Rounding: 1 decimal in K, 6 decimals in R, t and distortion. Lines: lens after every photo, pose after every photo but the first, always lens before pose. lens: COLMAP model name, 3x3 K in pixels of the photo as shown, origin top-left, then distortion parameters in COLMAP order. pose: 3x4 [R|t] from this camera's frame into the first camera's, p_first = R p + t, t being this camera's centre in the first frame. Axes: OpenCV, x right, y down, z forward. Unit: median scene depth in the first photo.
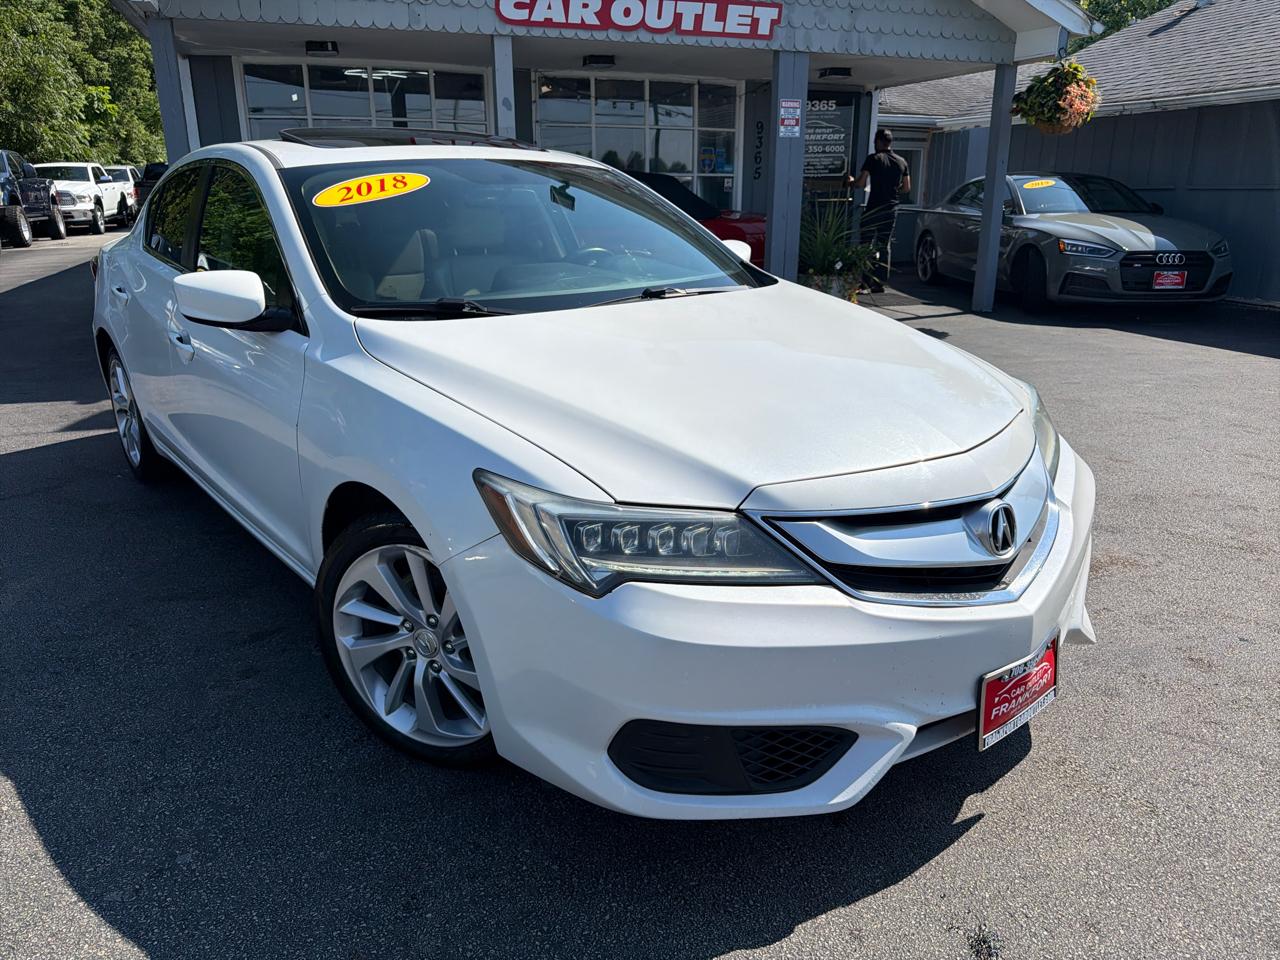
lens RADIAL K [[912.2, 0, 640.1], [0, 912.2, 485.2], [0, 0, 1]] dist [-0.006751, 0.004010]
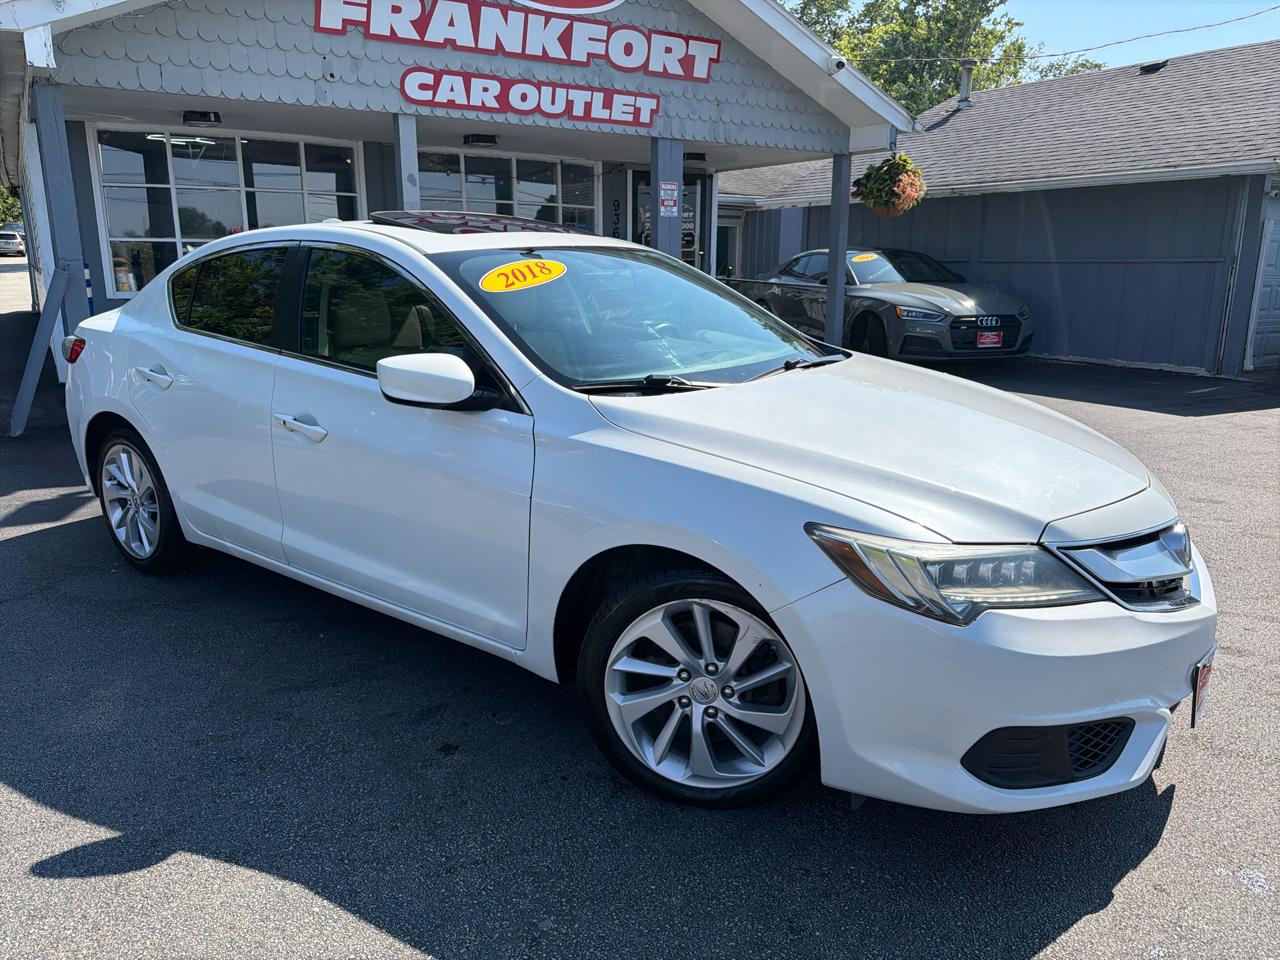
lens RADIAL K [[898.9, 0, 635.2], [0, 898.9, 479.5], [0, 0, 1]] dist [0.077537, -0.138319]
pose [[0.972847, -0.051147, 0.225729, -0.145682], [0.067587, 0.995547, -0.065712, -0.002969], [-0.221363, 0.079184, 0.971971, -0.011007]]
